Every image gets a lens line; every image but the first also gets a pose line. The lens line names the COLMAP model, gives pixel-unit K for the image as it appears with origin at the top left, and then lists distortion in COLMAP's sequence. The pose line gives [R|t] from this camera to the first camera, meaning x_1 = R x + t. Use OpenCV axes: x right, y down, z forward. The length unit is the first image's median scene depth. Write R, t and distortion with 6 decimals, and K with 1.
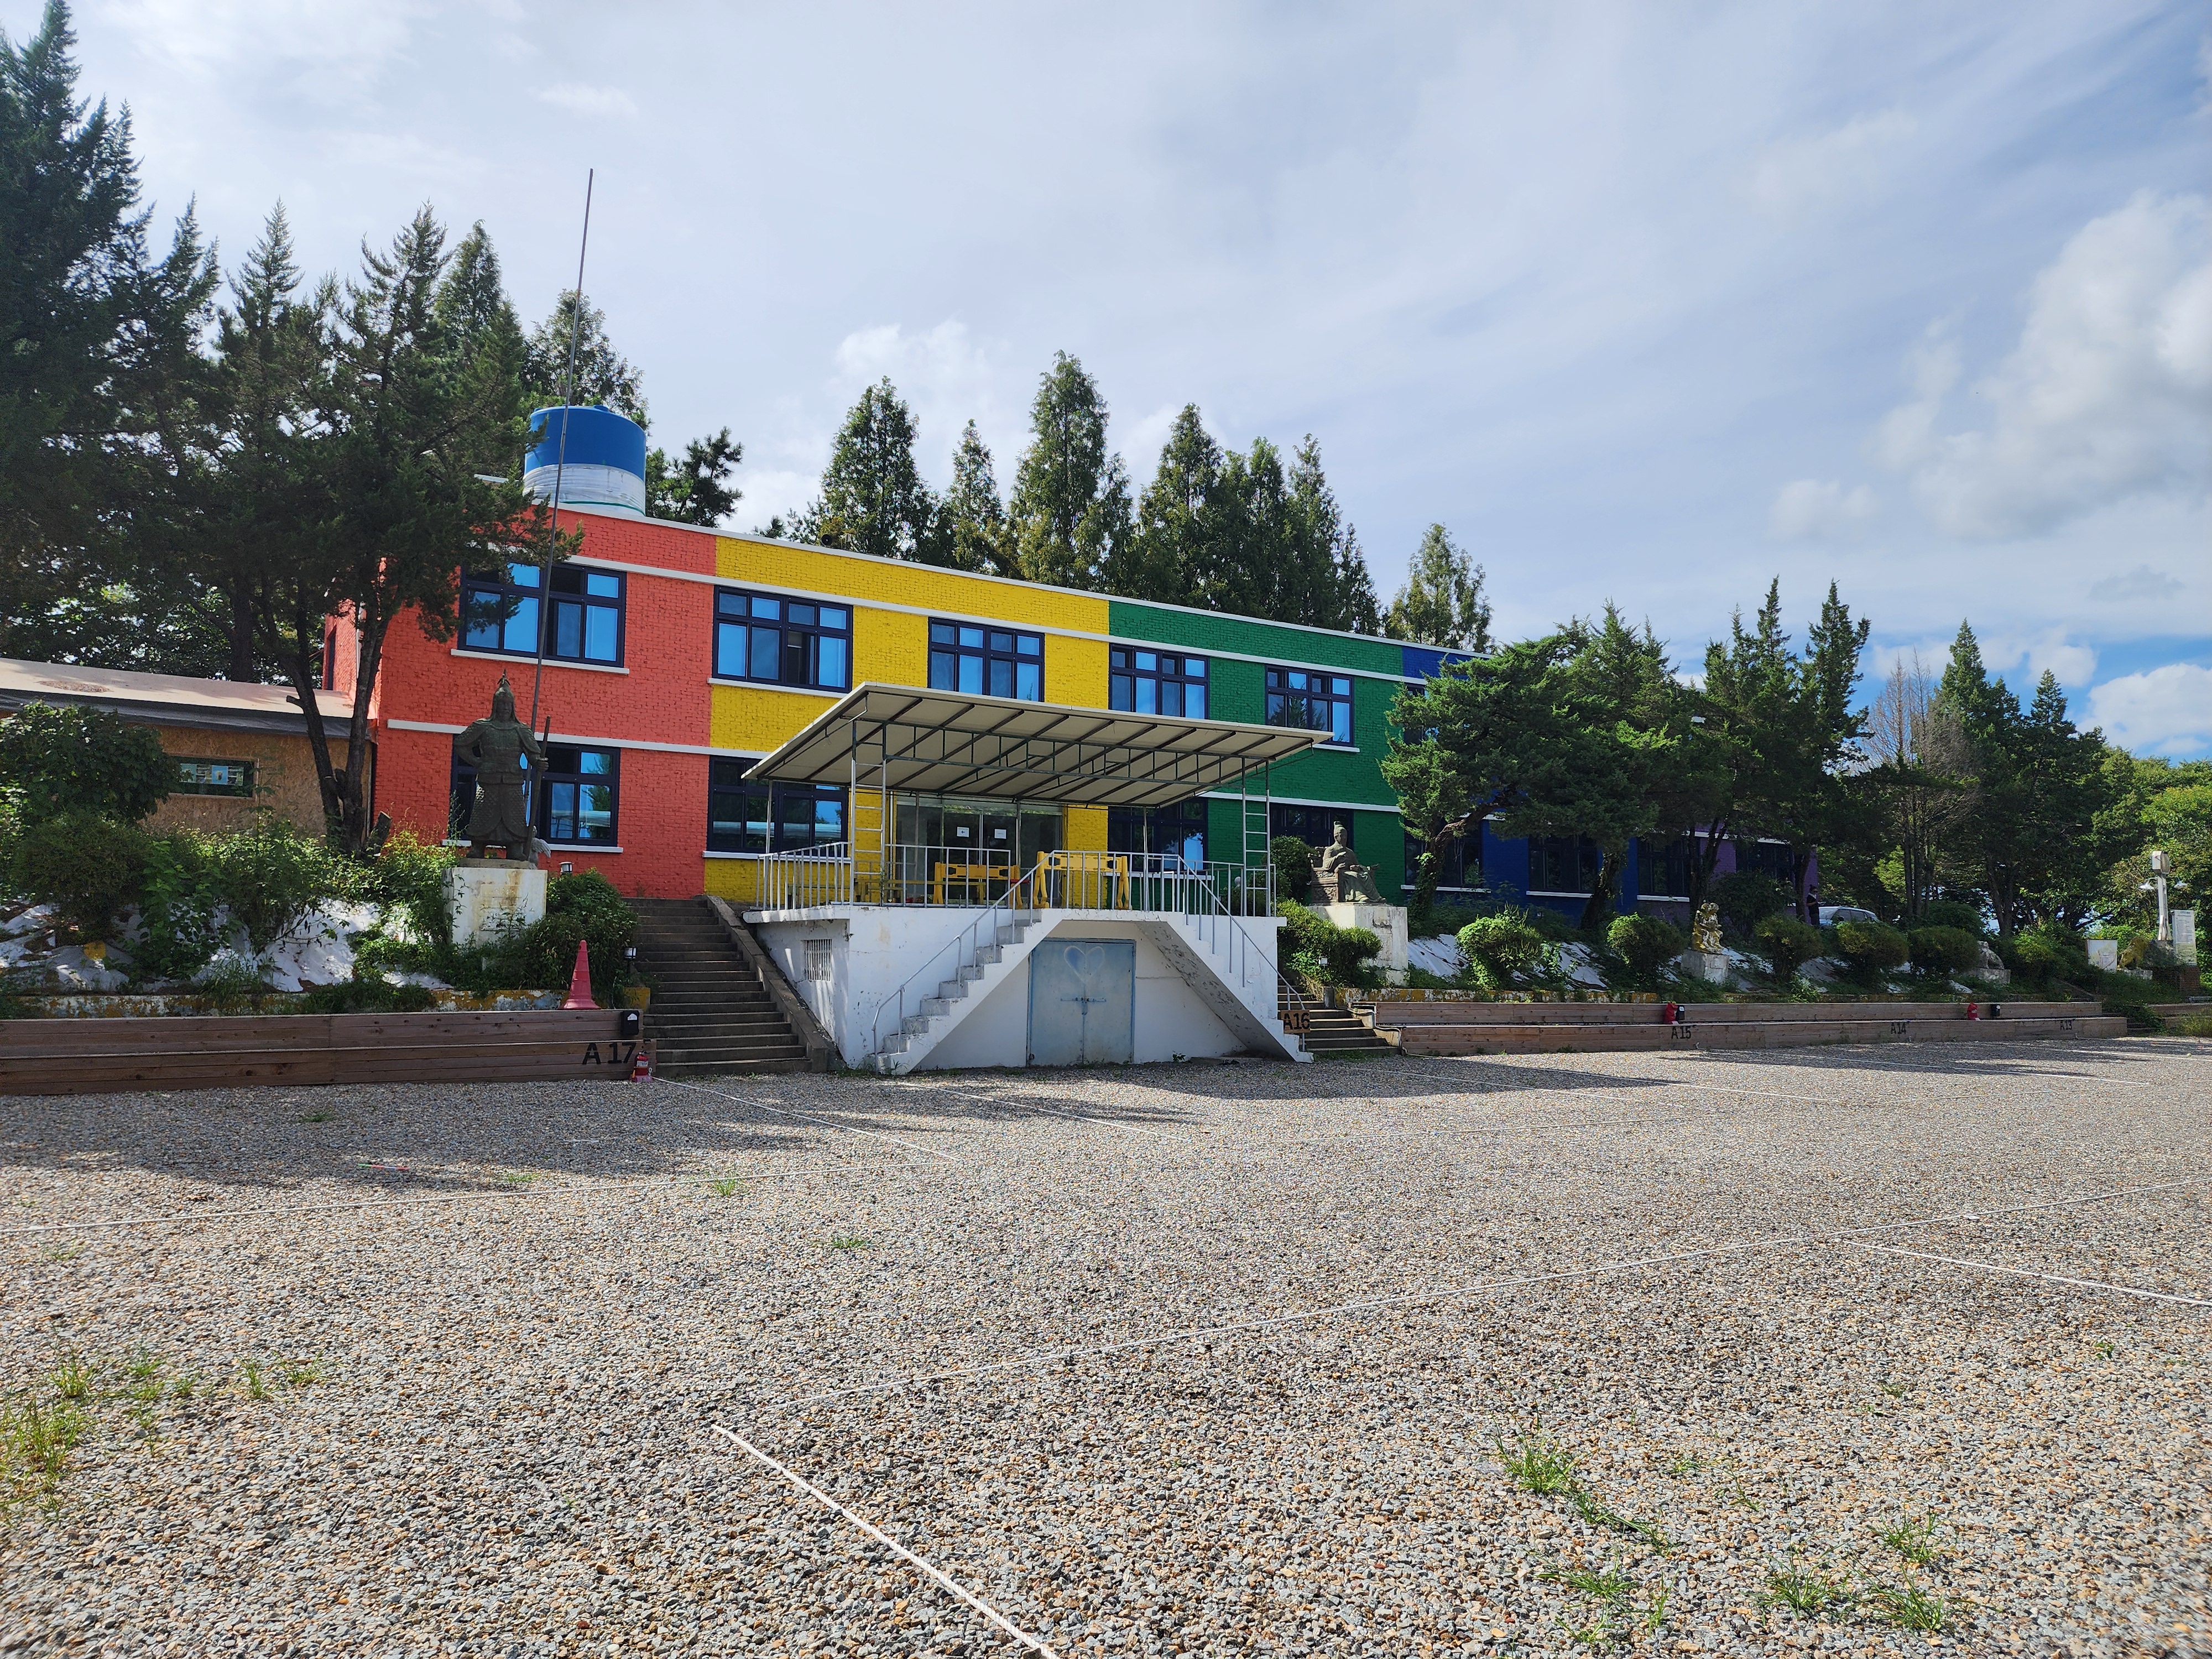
lens RADIAL K [[1467.7, 0, 1100.8], [0, 1467.7, 833.6], [0, 0, 1]] dist [0.096664, -0.079460]
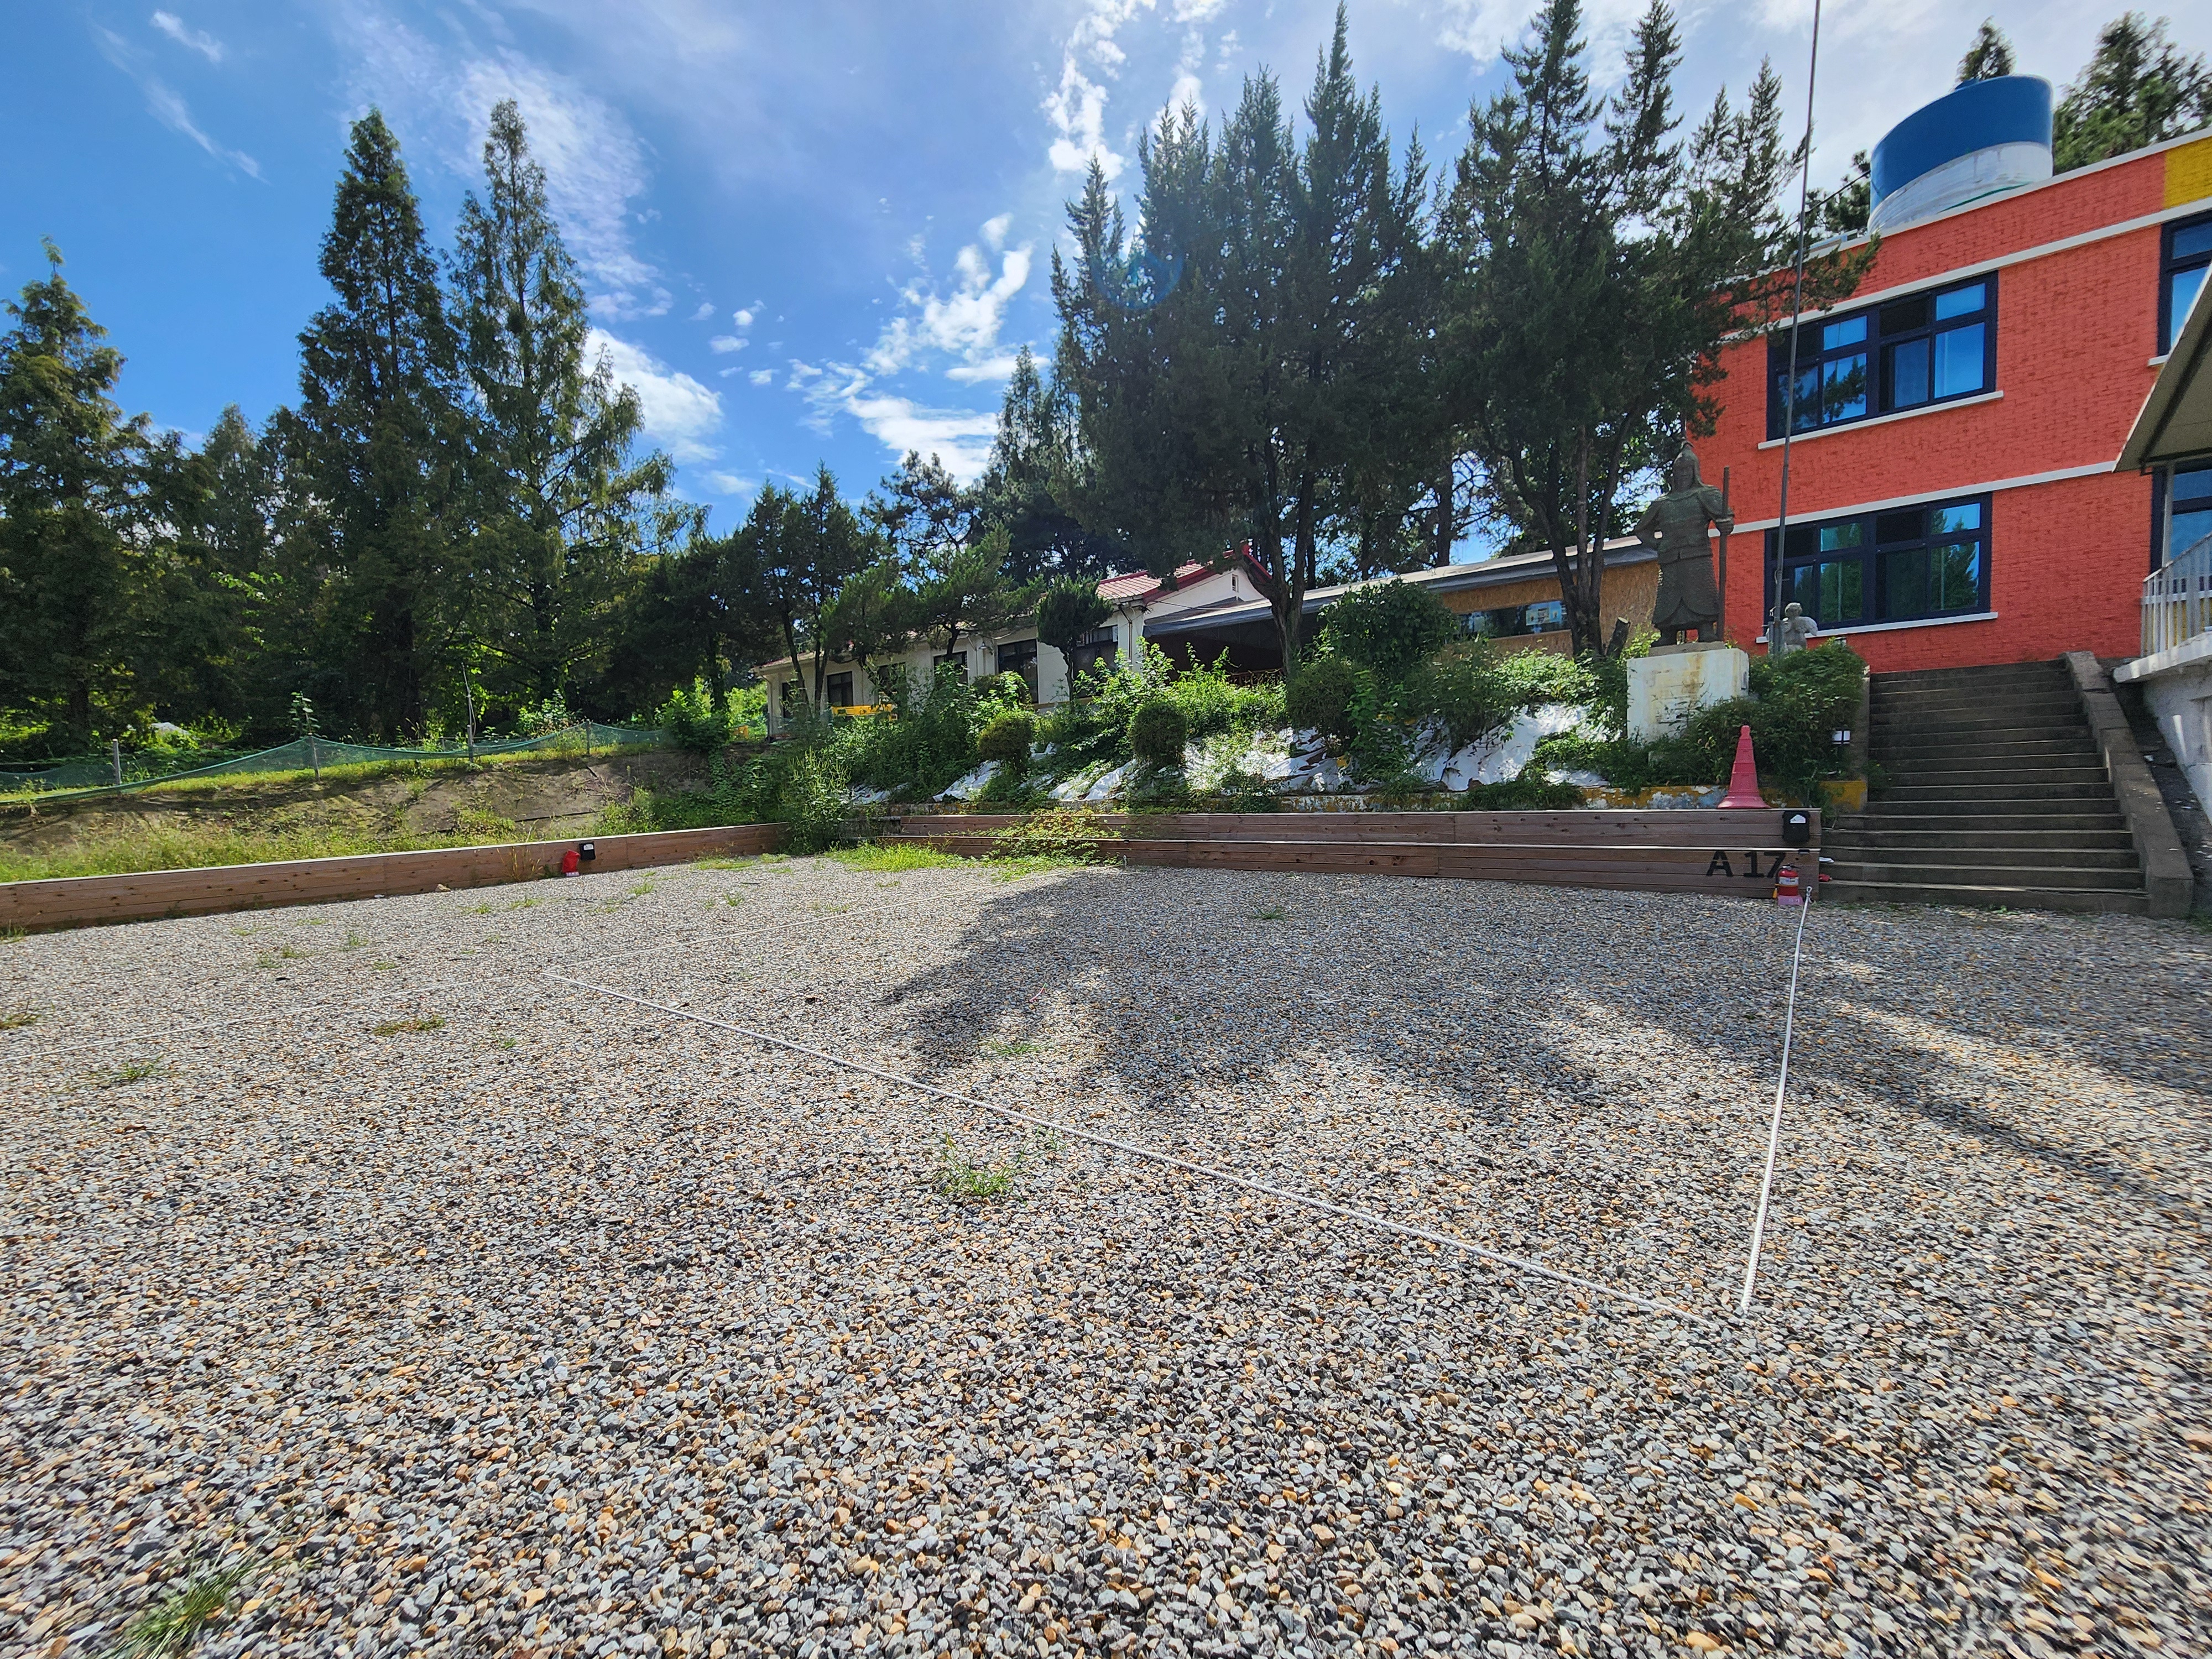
lens RADIAL K [[920.7, 0, 1106.0], [0, 920.7, 829.5], [0, 0, 1]] dist [-0.001305, -0.000329]
pose [[0.297155, 0.027868, -0.954423, 0.029809], [0.116385, 0.991064, 0.065174, 0.046758], [0.947710, -0.130447, 0.291256, 0.435199]]
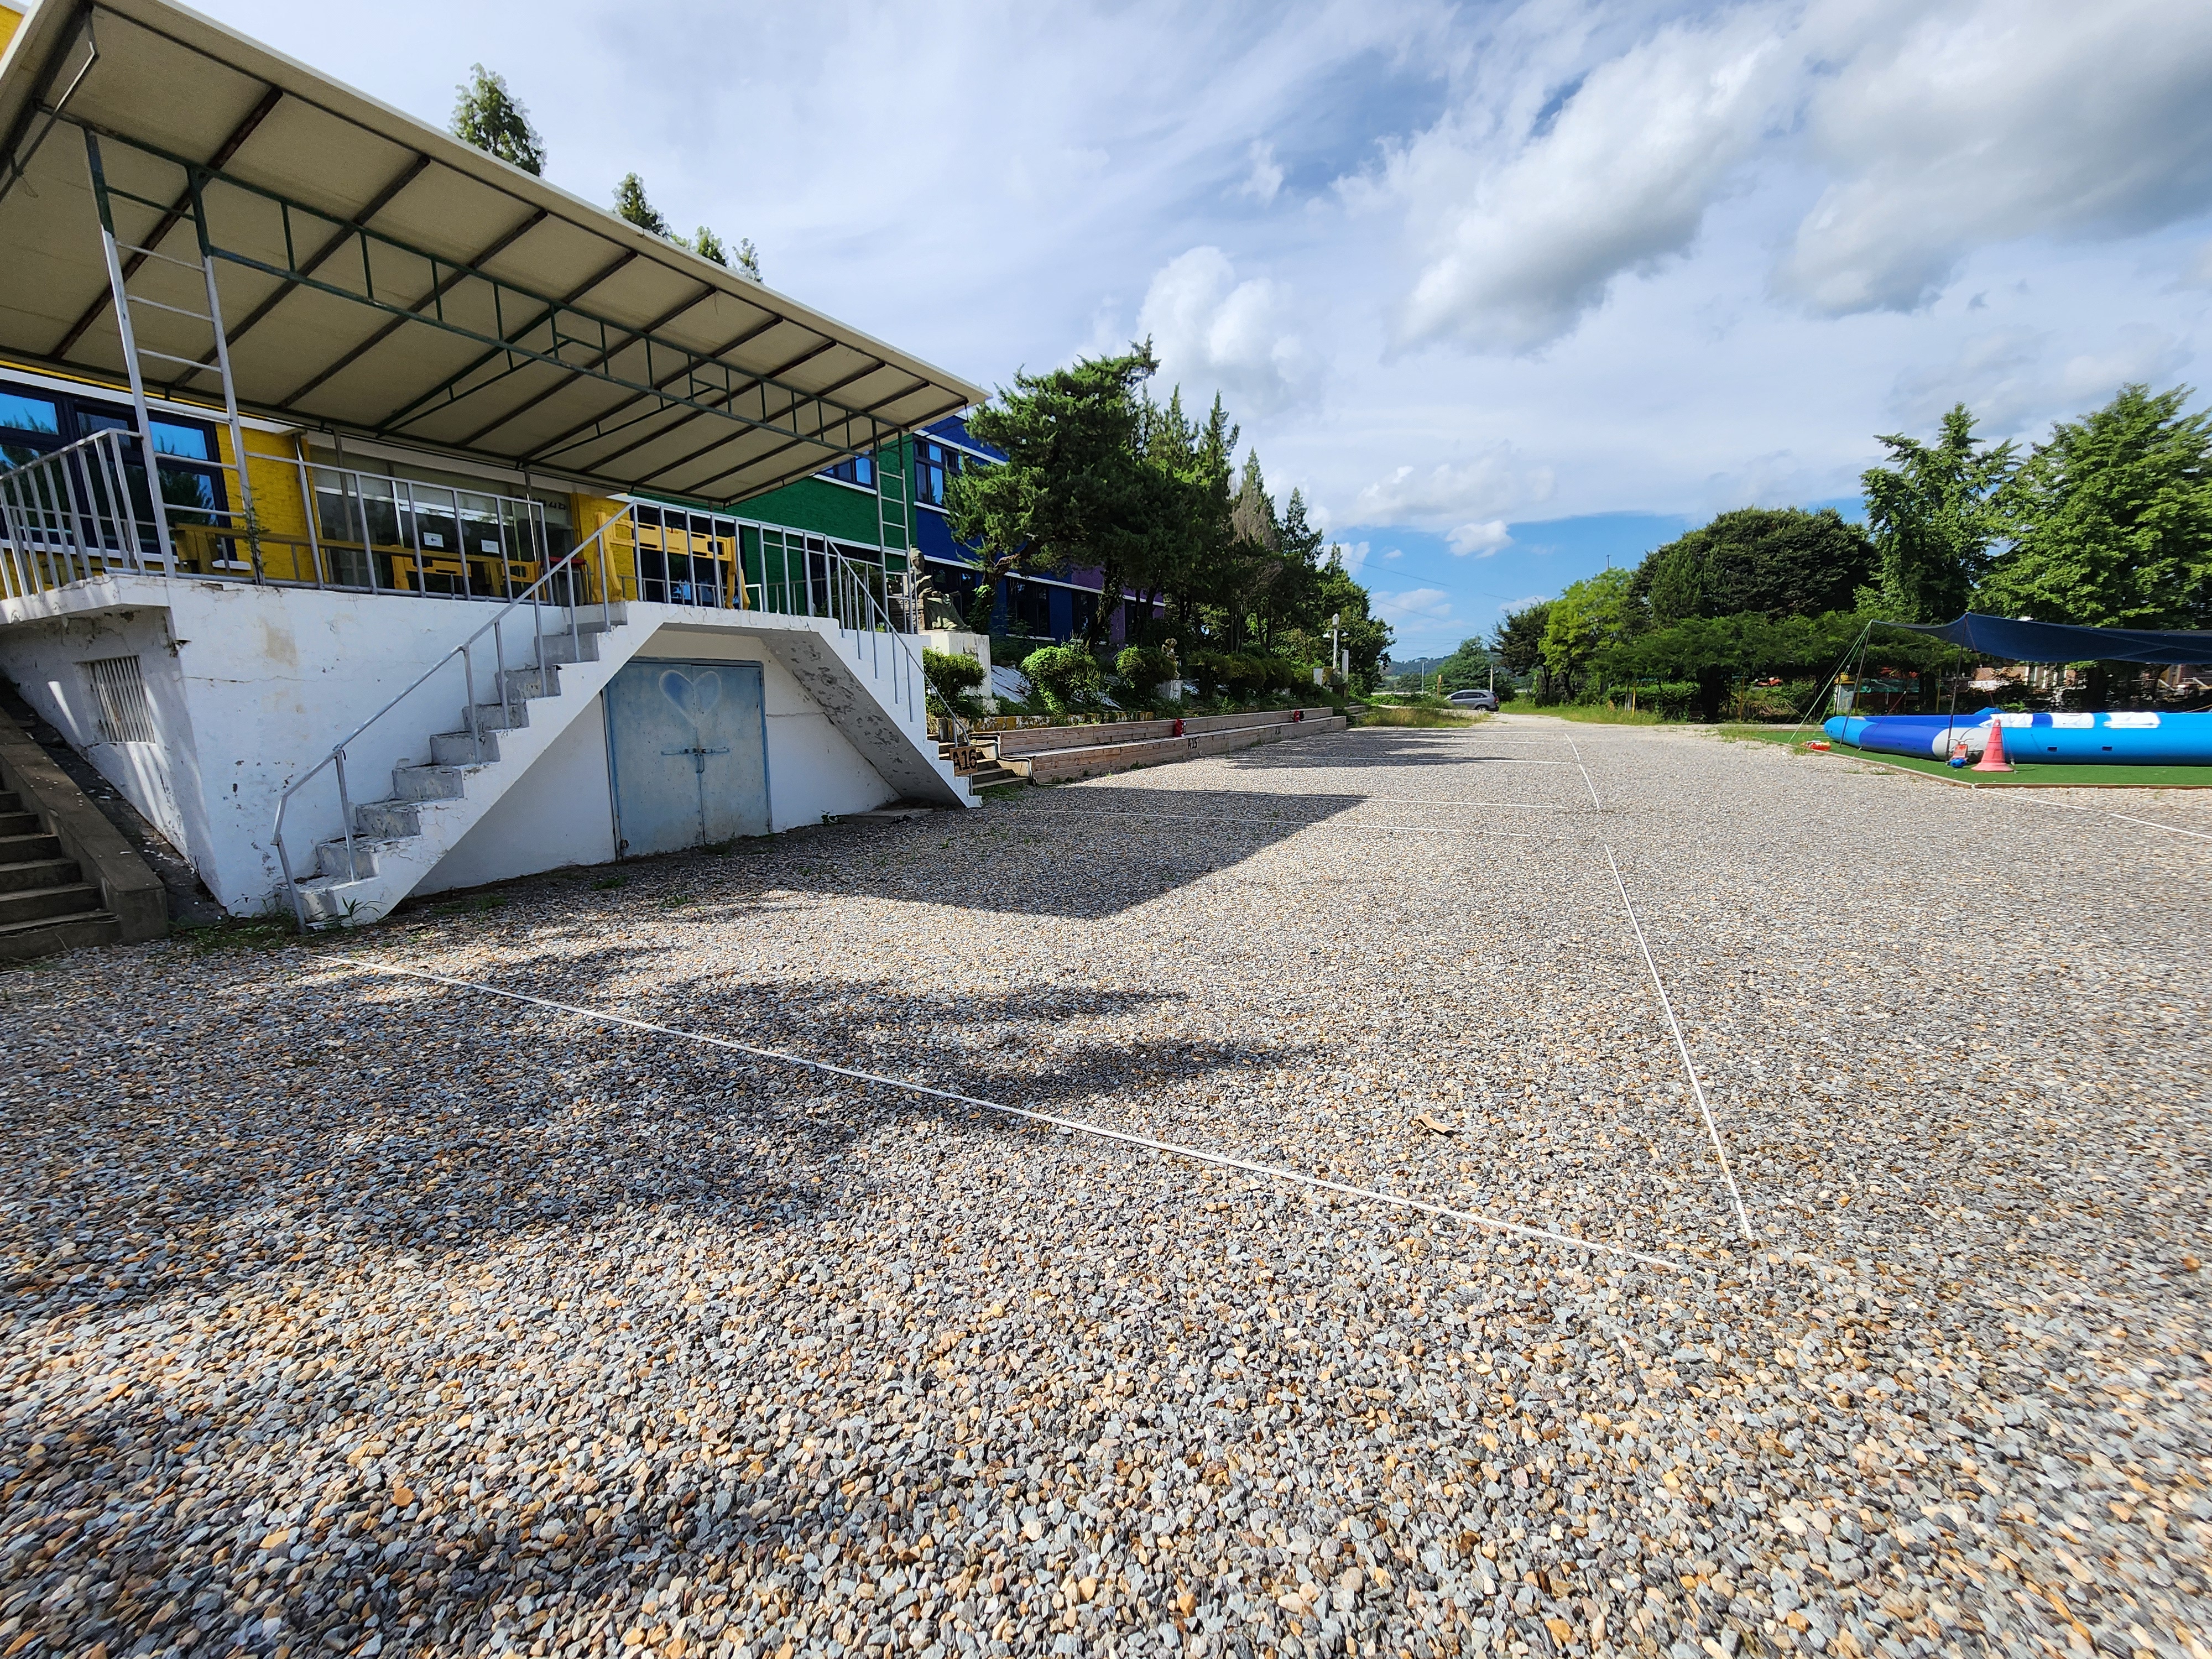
lens RADIAL K [[920.3, 0, 1103.8], [0, 920.3, 835.3], [0, 0, 1]] dist [0.002013, 0.000539]
pose [[0.864850, -0.103014, 0.491348, -0.060386], [-0.012403, 0.974038, 0.226044, 0.052354], [-0.501877, -0.201588, 0.841119, 0.535885]]
